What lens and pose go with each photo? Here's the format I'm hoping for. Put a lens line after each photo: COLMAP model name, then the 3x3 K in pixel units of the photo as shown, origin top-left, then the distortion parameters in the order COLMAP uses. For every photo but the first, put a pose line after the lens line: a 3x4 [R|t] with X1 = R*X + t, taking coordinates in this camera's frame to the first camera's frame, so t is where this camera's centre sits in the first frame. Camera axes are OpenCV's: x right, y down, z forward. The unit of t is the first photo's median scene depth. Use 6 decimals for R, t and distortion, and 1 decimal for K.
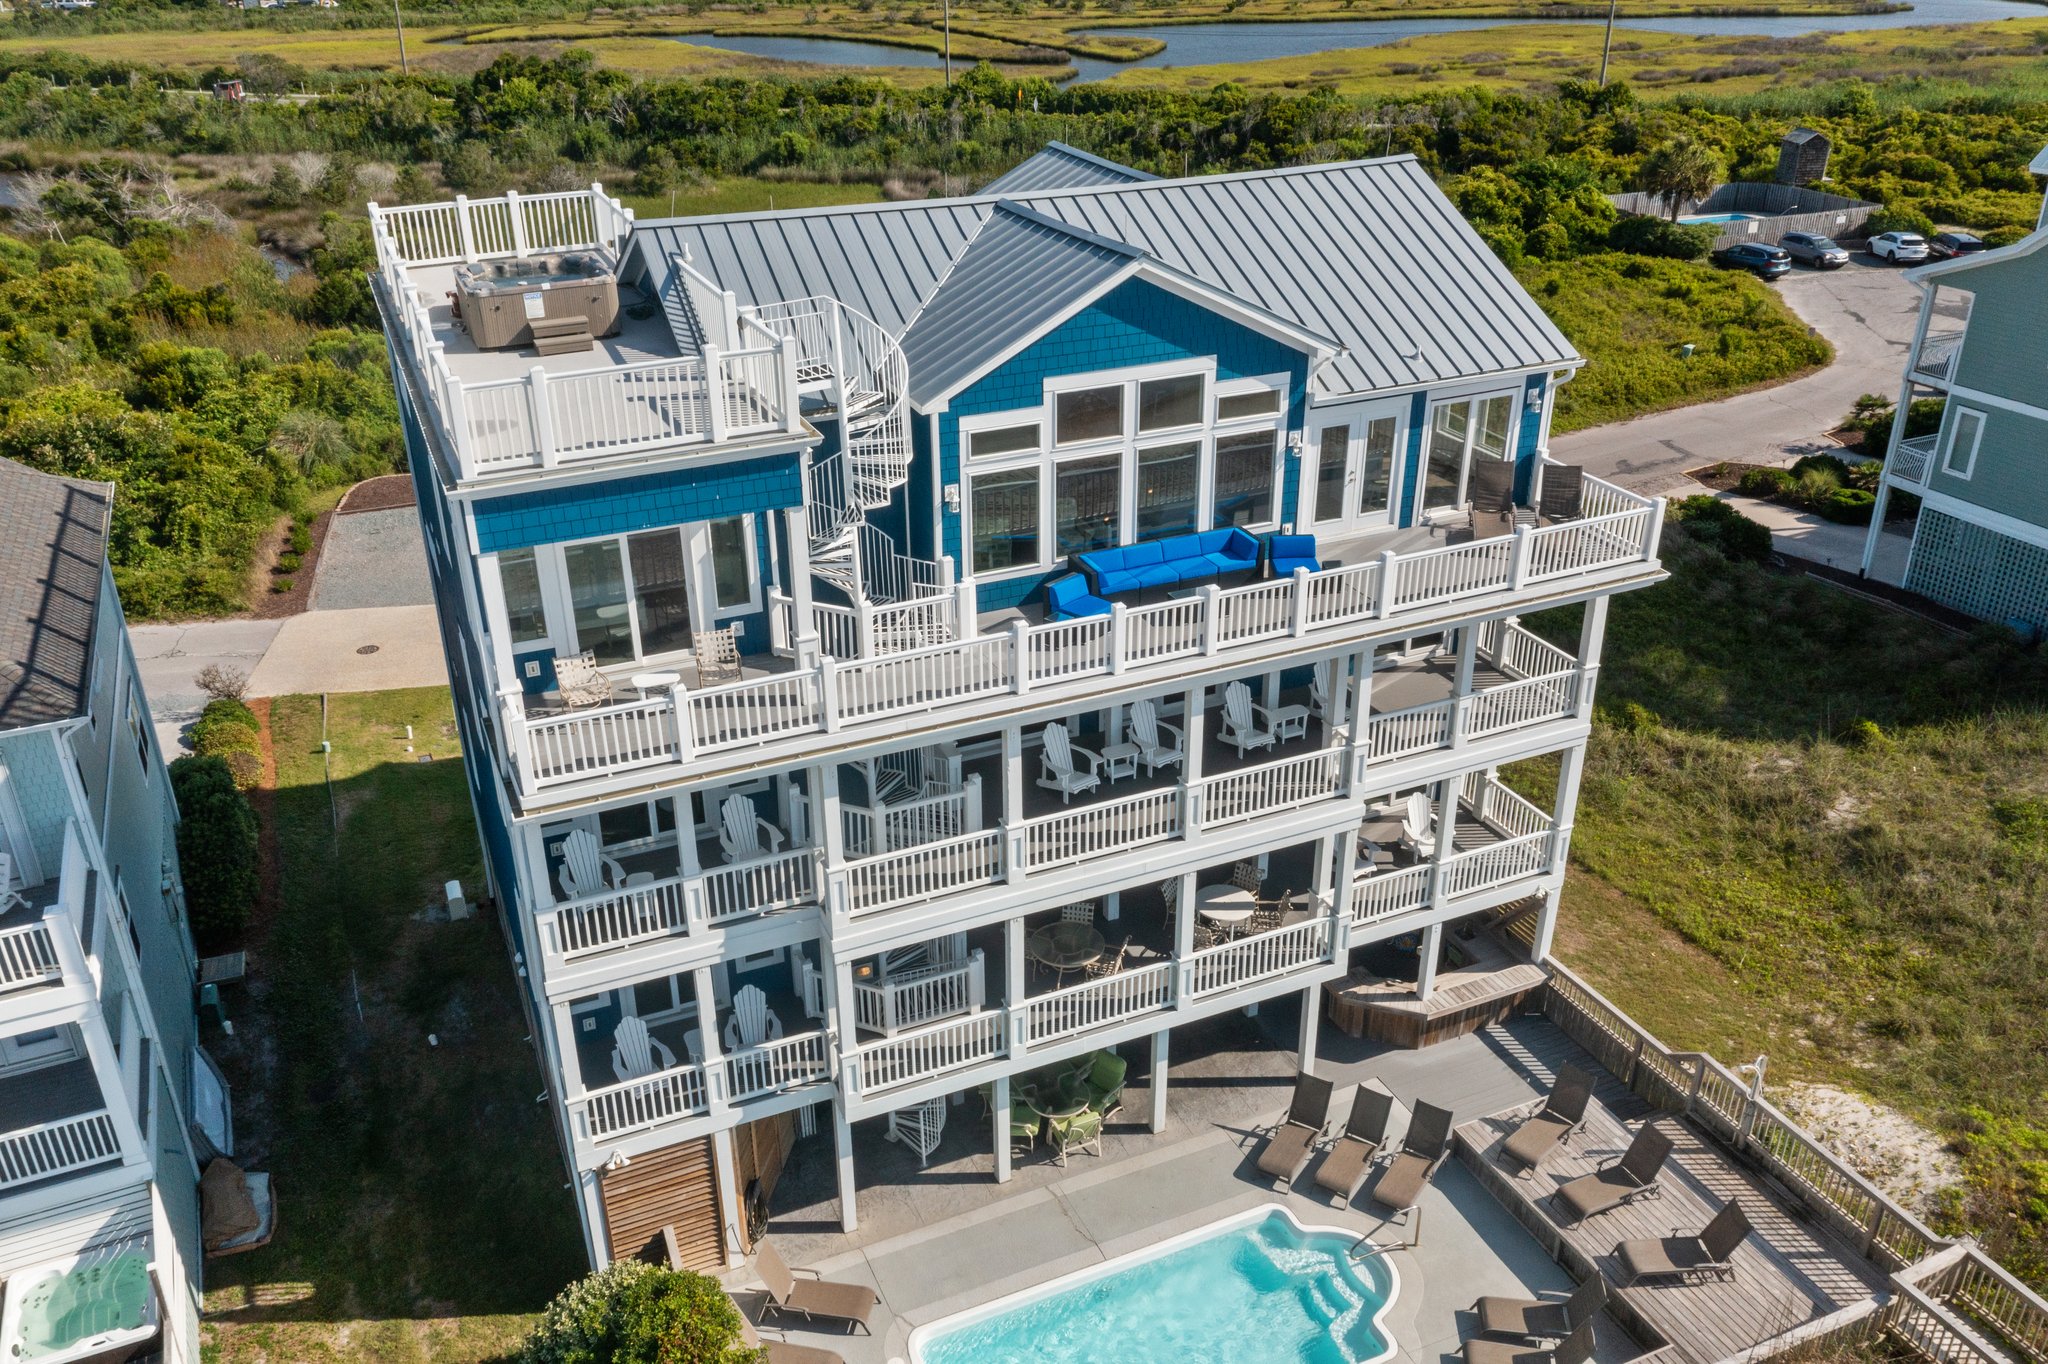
lens RADIAL K [[1623.9, 0, 1021.2], [0, 1623.9, 684.6], [0, 0, 1]] dist [0.000989, 0.003713]
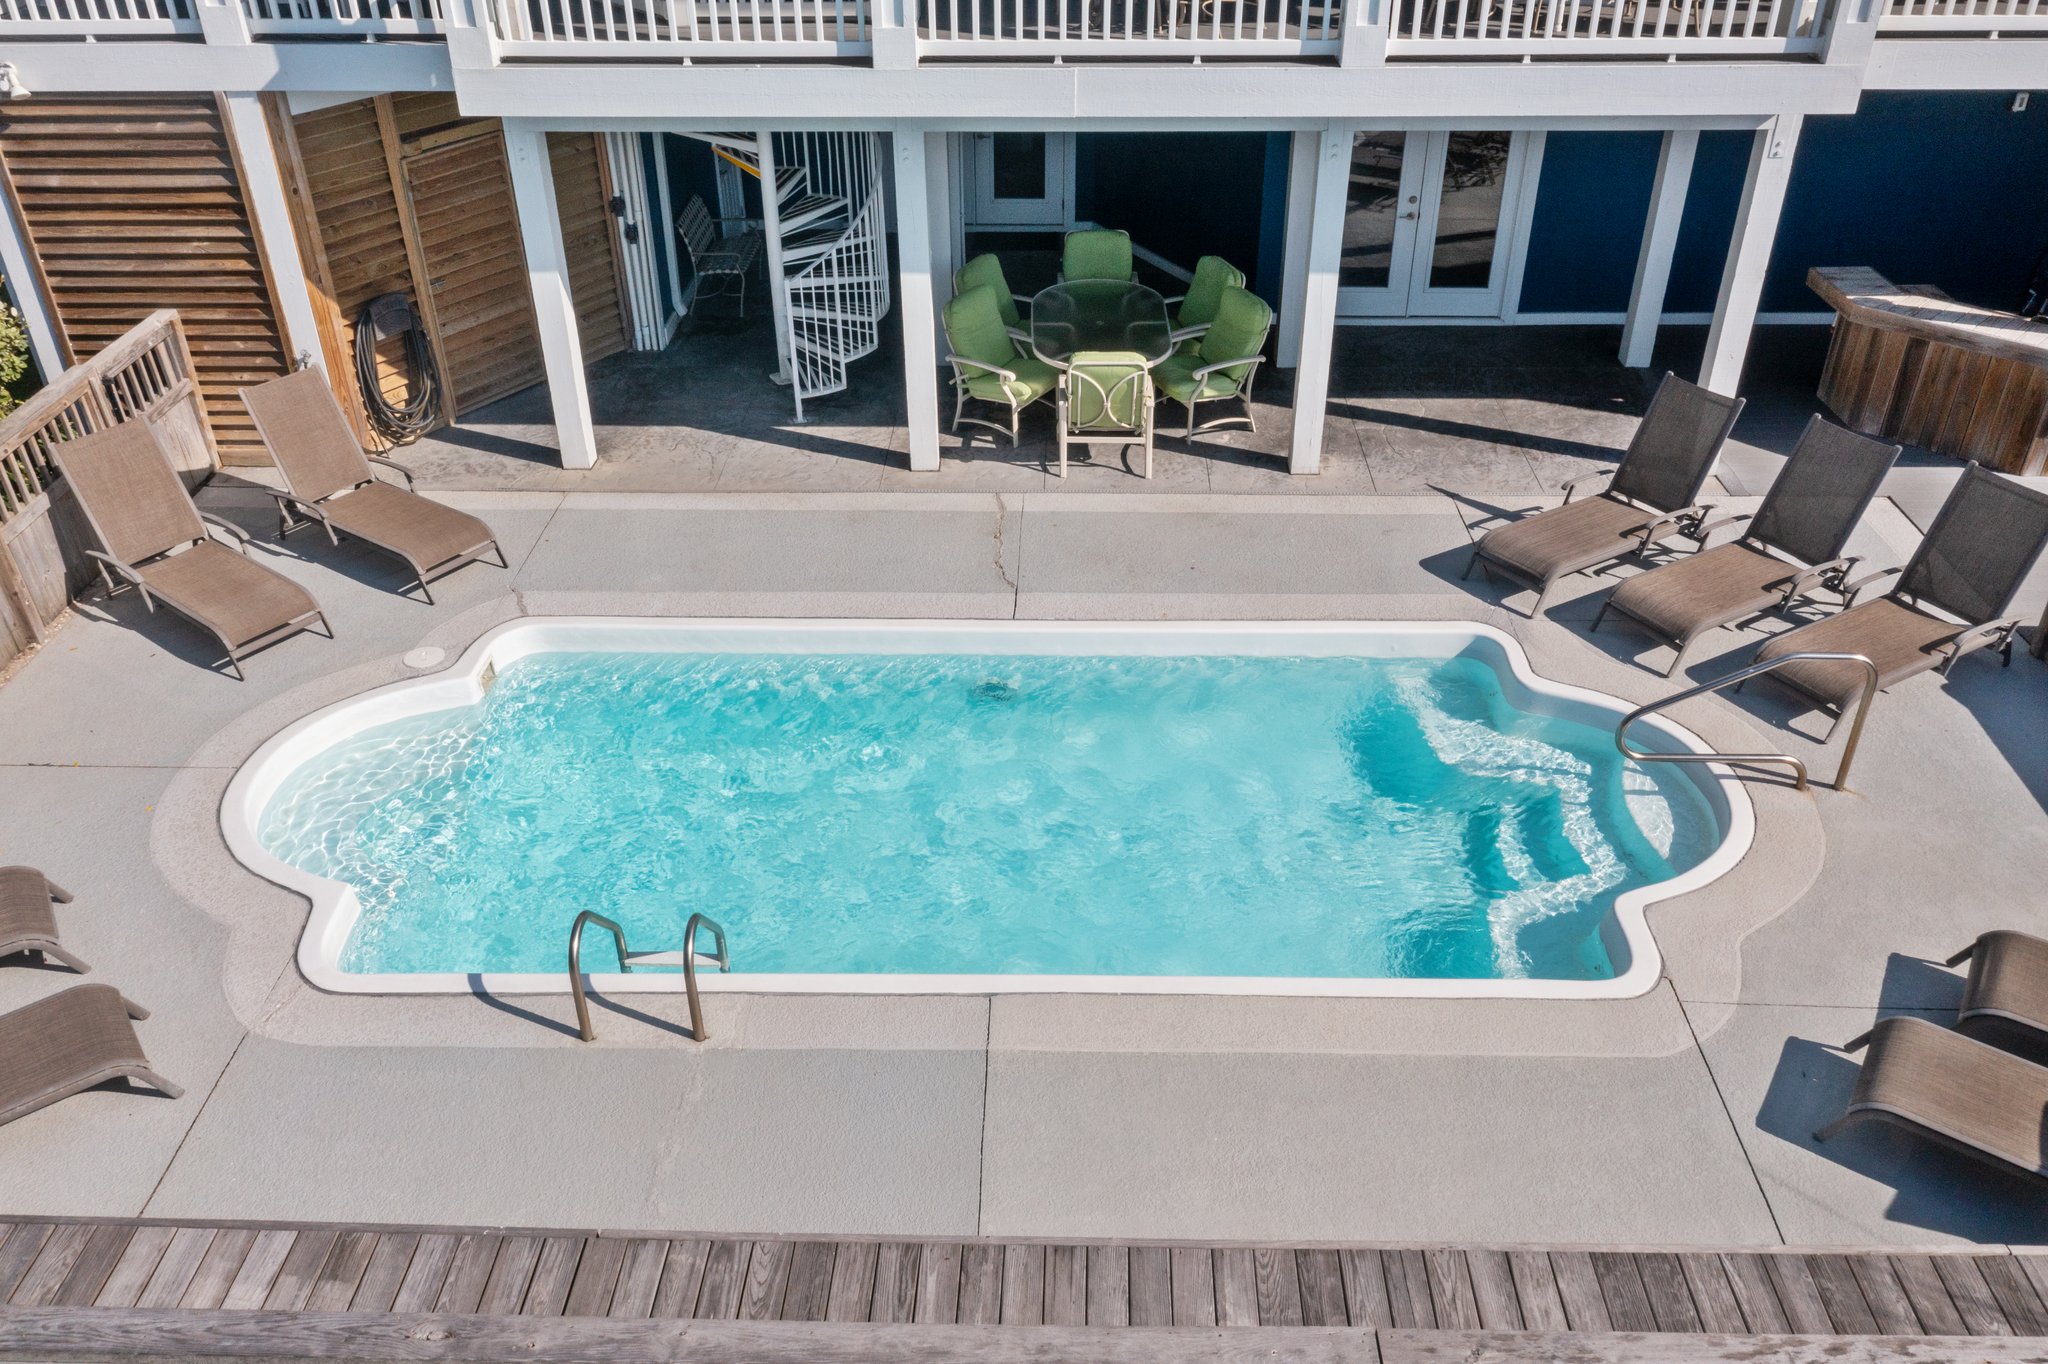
lens RADIAL K [[1620.9, 0, 1032.6], [0, 1620.9, 686.3], [0, 0, 1]] dist [-0.008459, -0.001325]
pose [[0.906435, 0.235758, -0.350419, 0.197225], [-0.193367, 0.969290, 0.151941, 0.296373], [0.375479, -0.069965, 0.924186, 0.598041]]
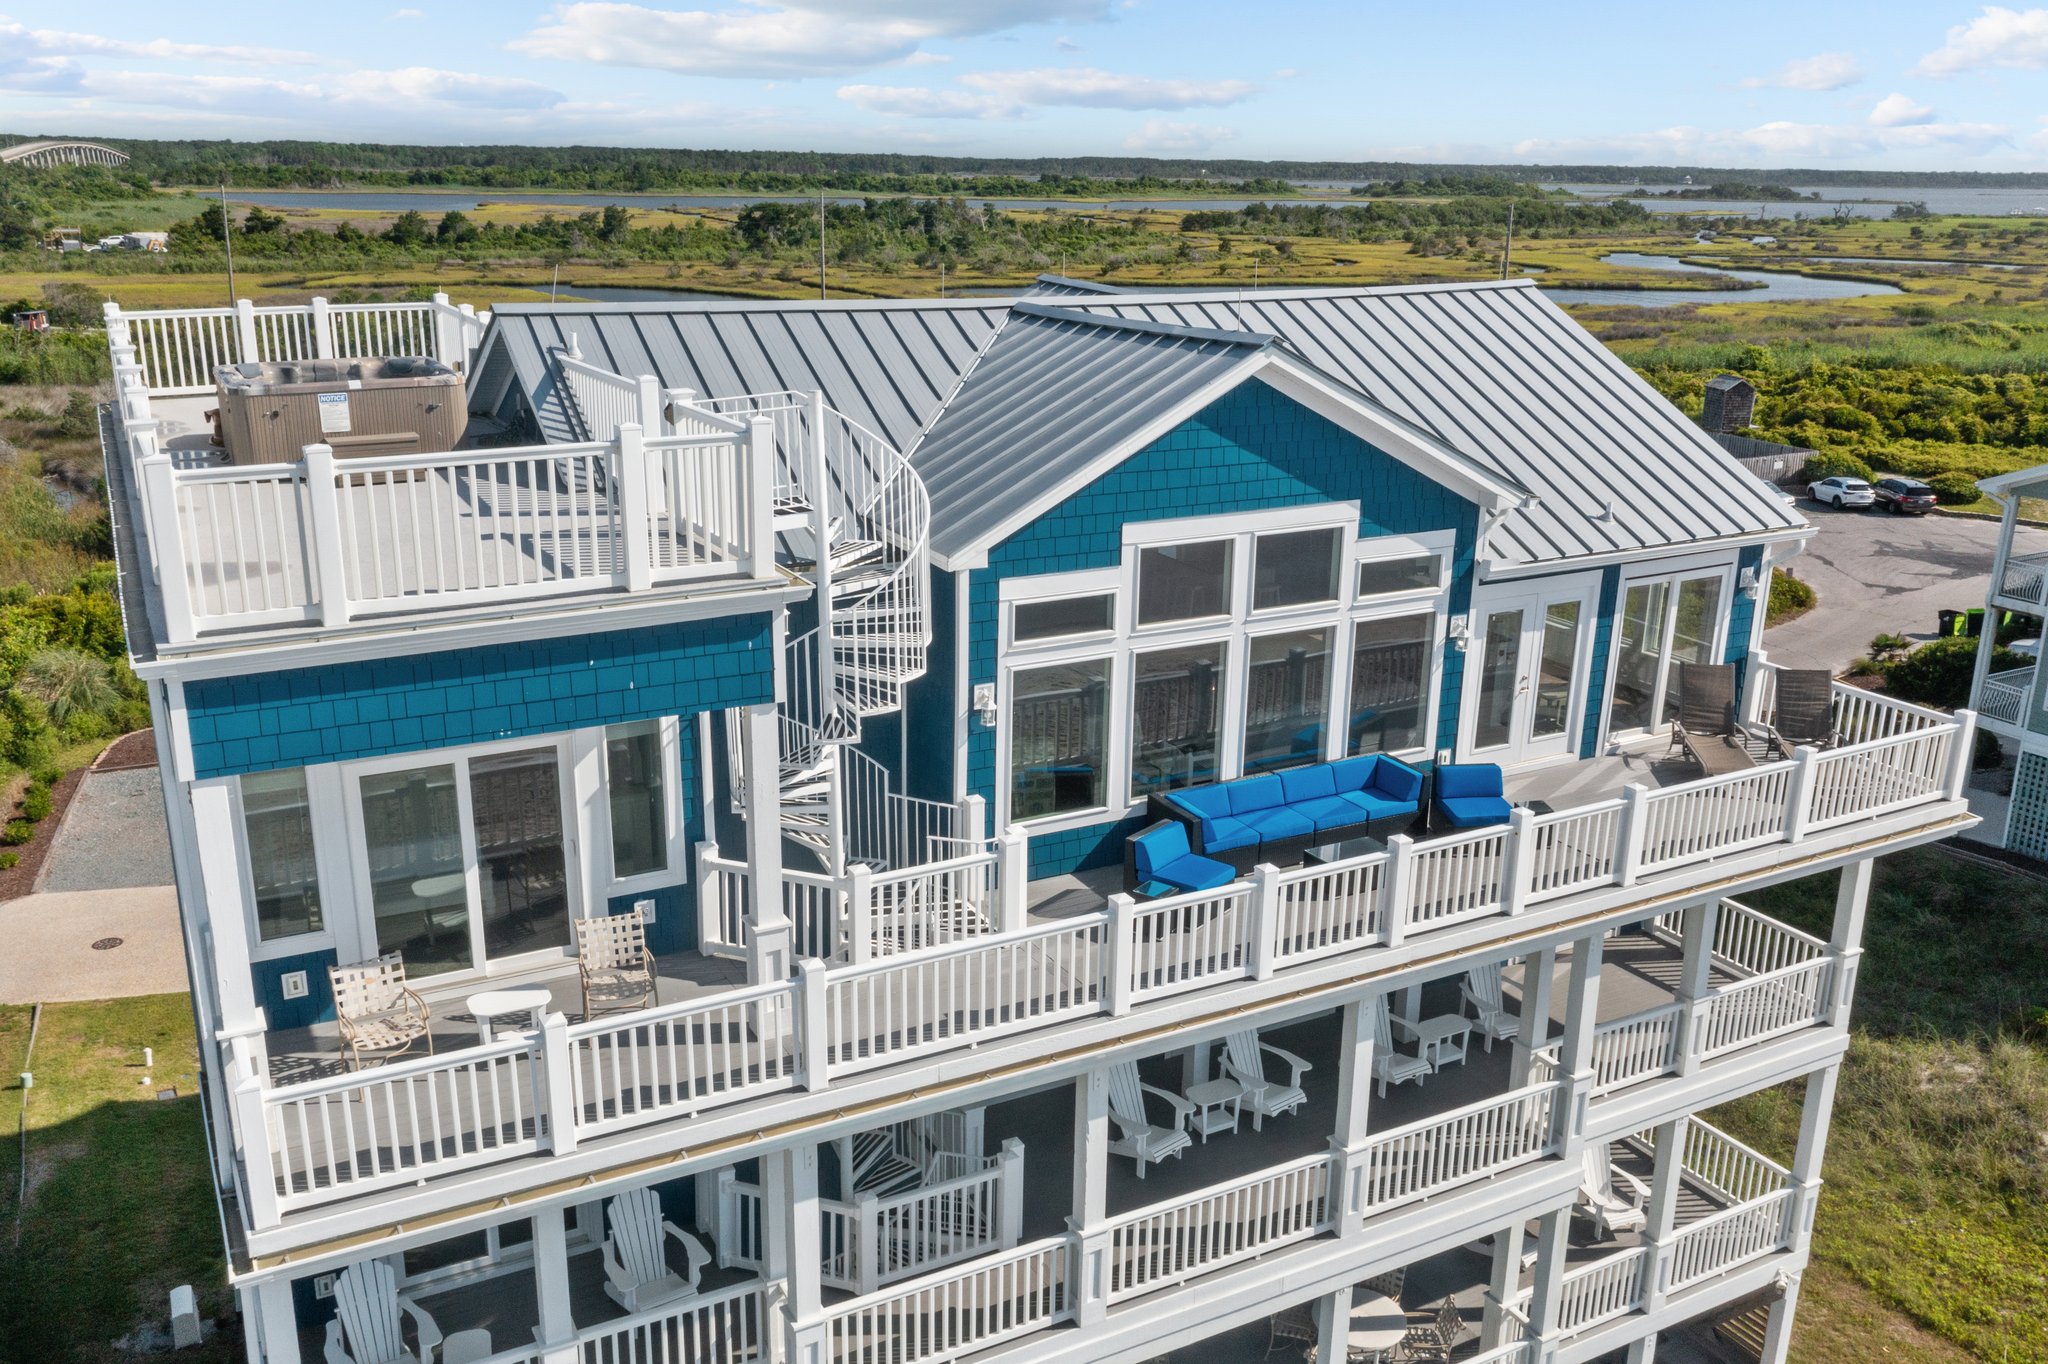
lens RADIAL K [[1702.5, 0, 1024.3], [0, 1702.5, 684.6], [0, 0, 1]] dist [-0.000372, 0.004447]
pose [[0.996475, 0.000522, 0.083887, -0.074298], [0.013161, 0.986624, -0.162482, -0.011025], [-0.082850, 0.163013, 0.983139, 0.294421]]
